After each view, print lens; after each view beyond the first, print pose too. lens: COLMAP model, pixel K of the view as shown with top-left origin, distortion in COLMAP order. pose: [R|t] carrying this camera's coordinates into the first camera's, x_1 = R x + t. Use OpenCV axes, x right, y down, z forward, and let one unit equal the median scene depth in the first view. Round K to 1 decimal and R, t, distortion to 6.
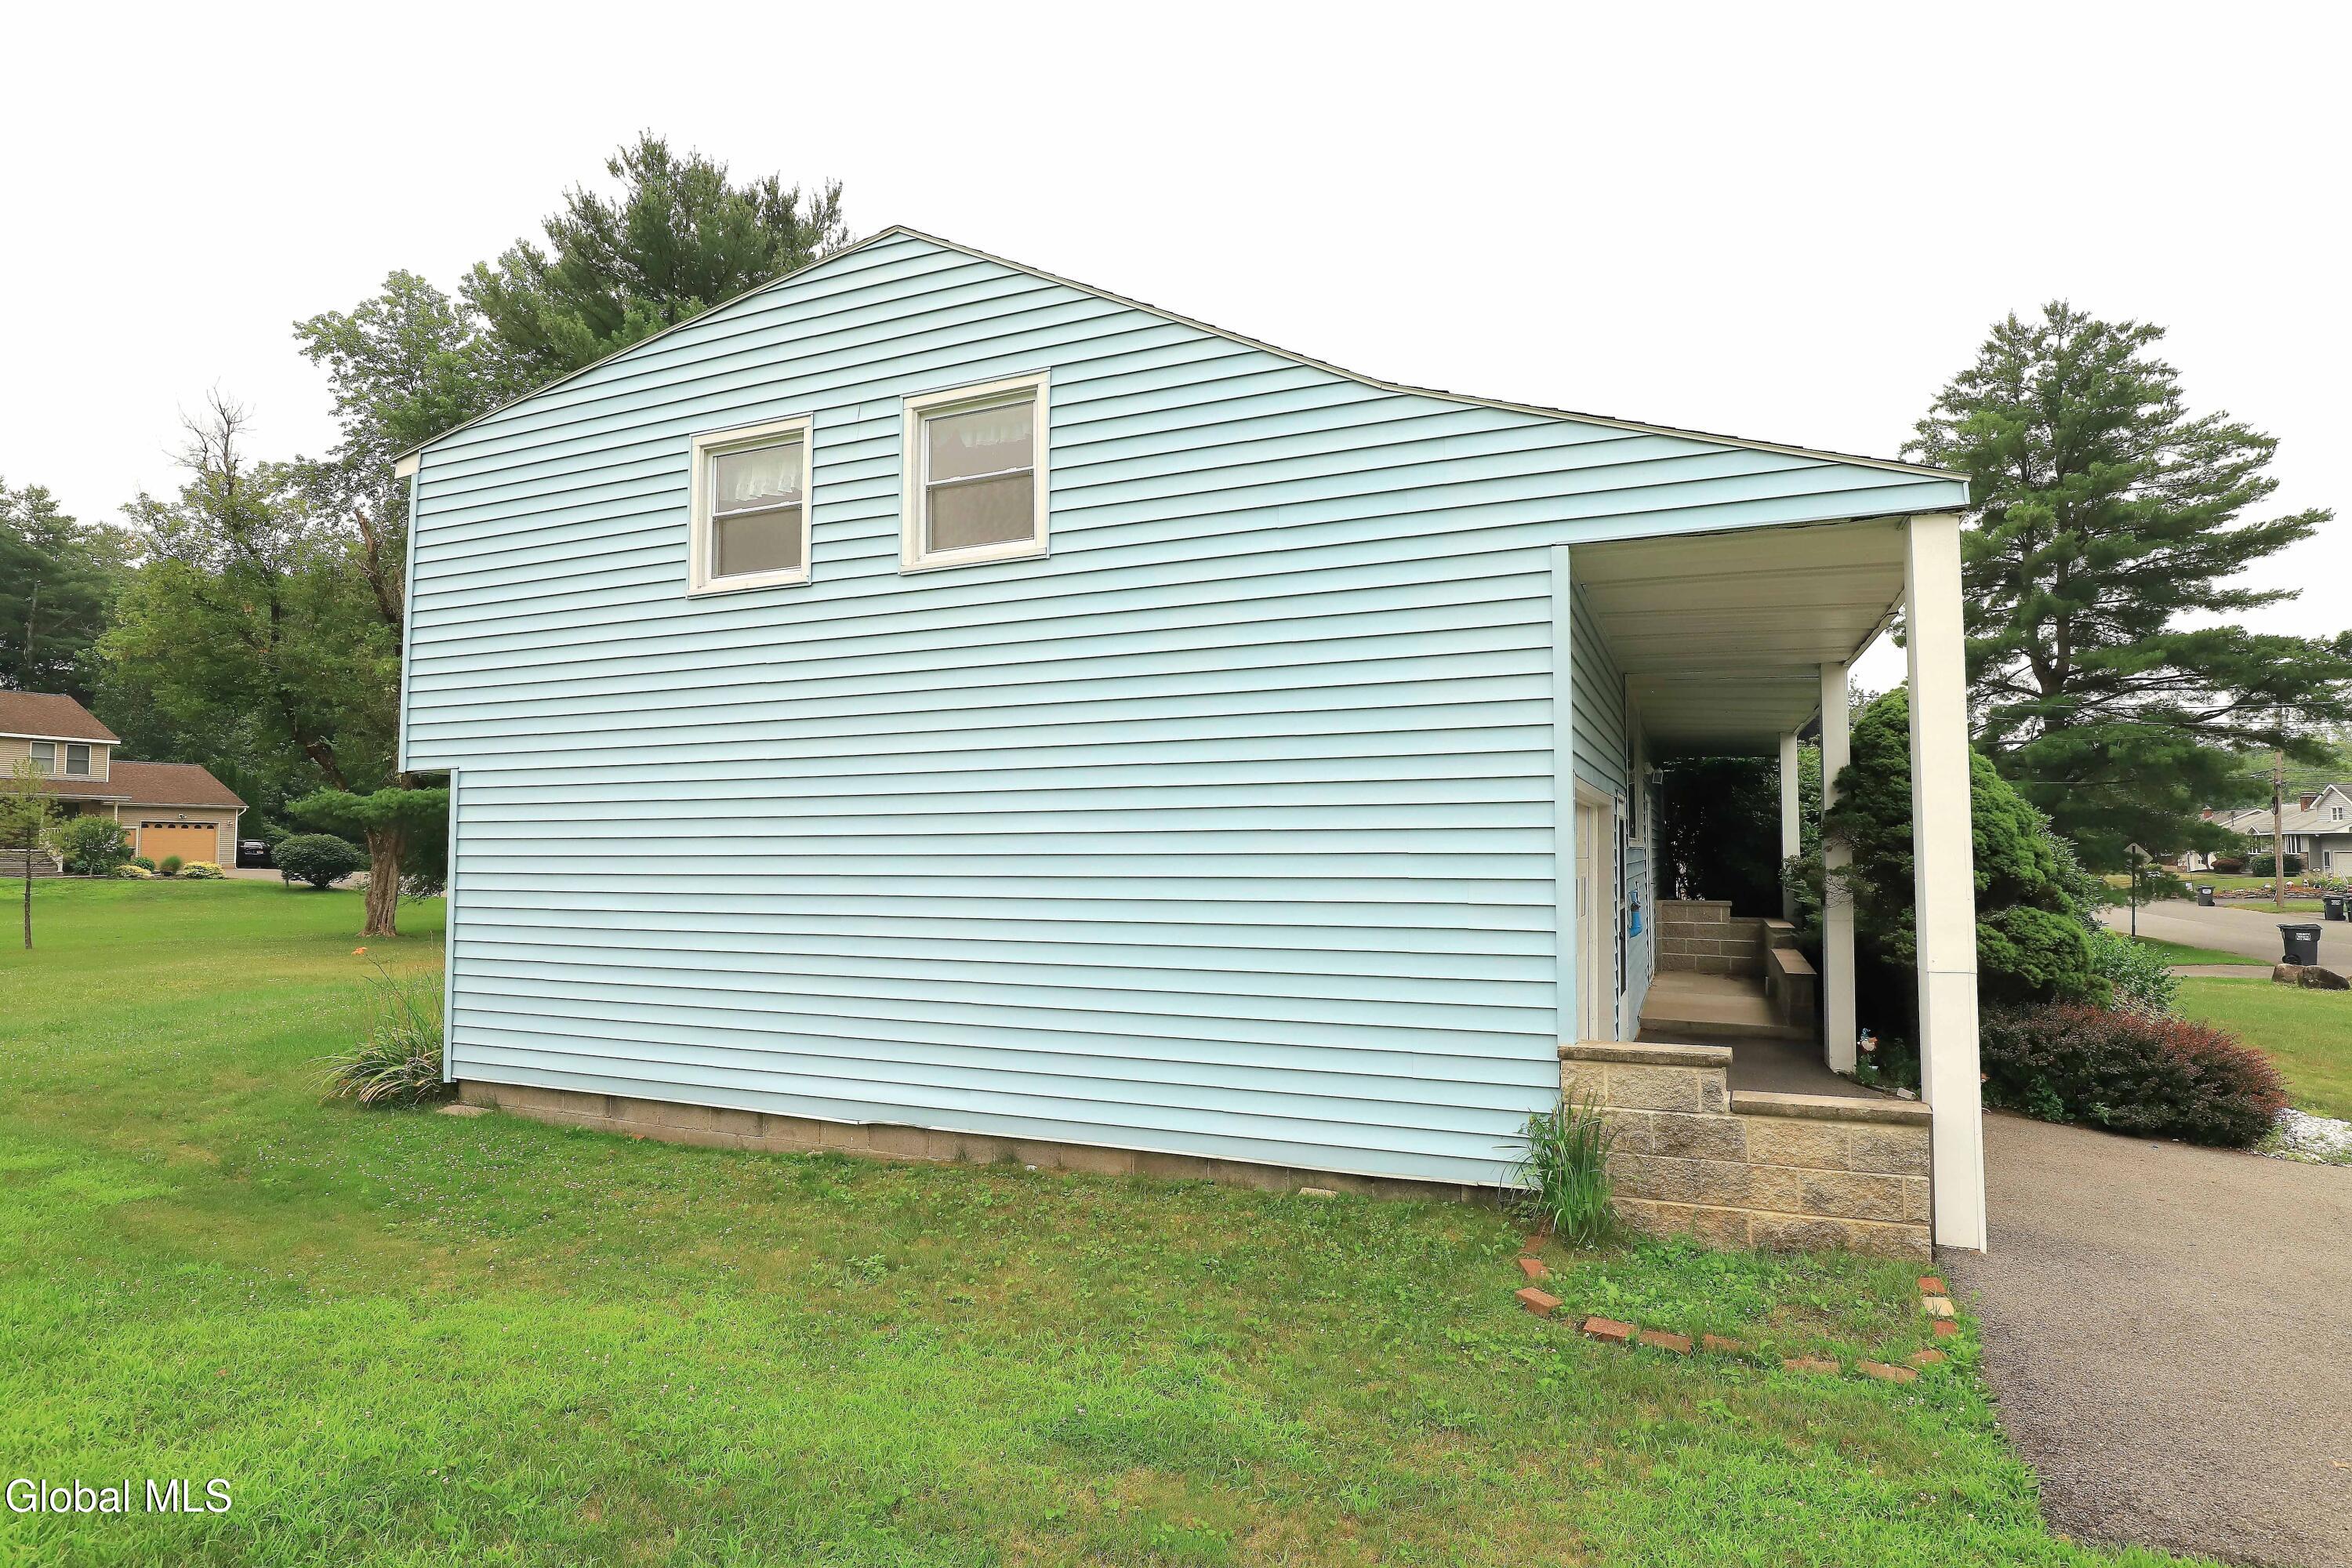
lens RADIAL K [[1199.8, 0, 1187.6], [0, 1199.8, 795.3], [0, 0, 1]] dist [-0.027222, 0.000921]
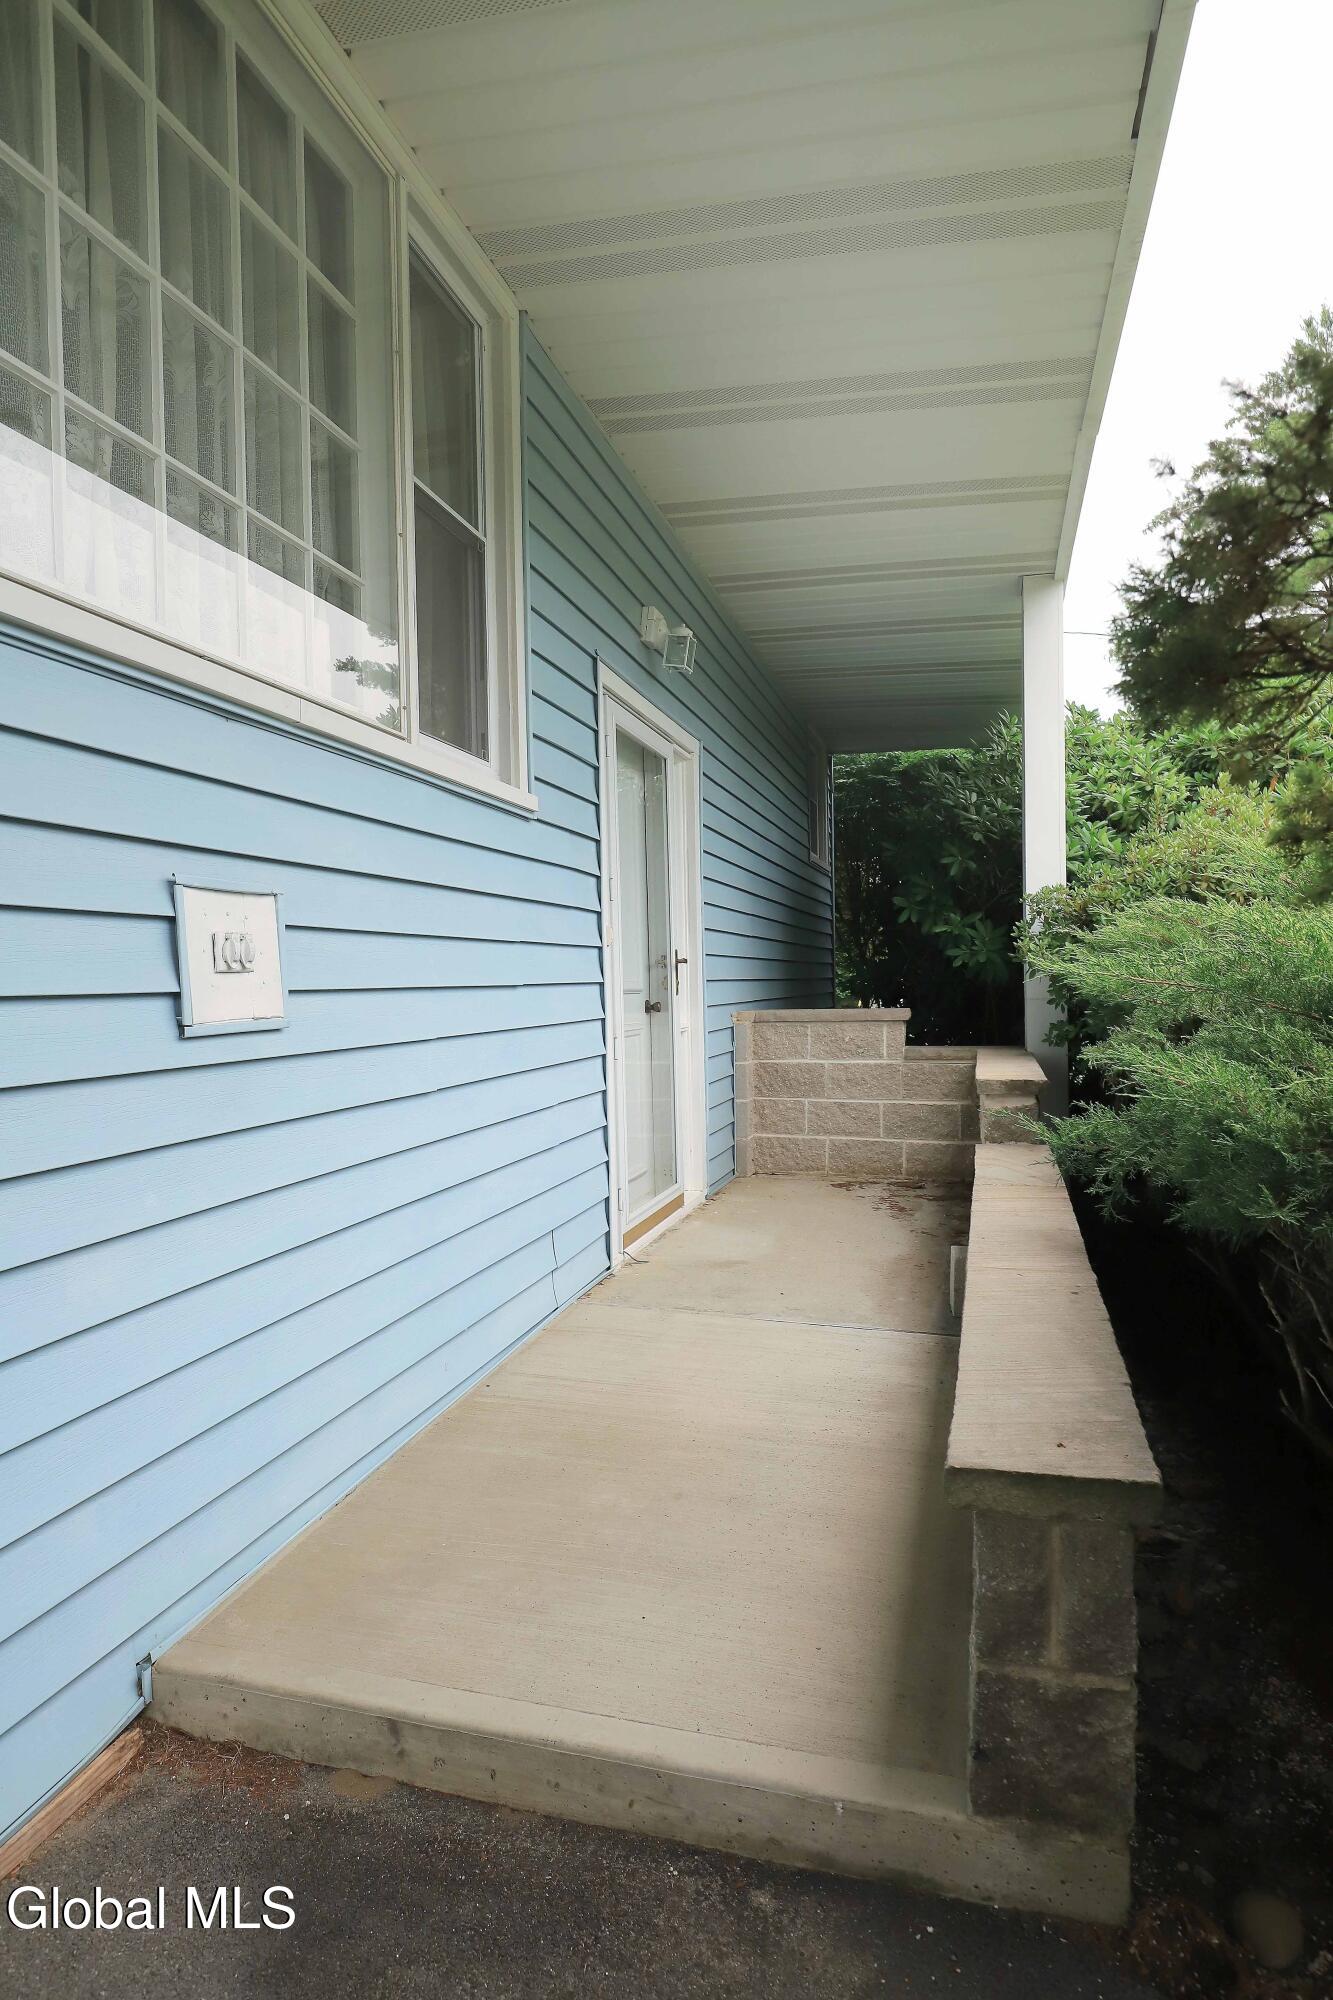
lens RADIAL K [[1251.1, 0, 669.8], [0, 1251.1, 998.7], [0, 0, 1]] dist [0.001588, 0.000776]
pose [[0.986032, -0.014878, 0.165891, 0.155727], [0.004475, 0.998009, 0.062908, 0.029765], [-0.166497, -0.061287, 0.984135, 0.302126]]
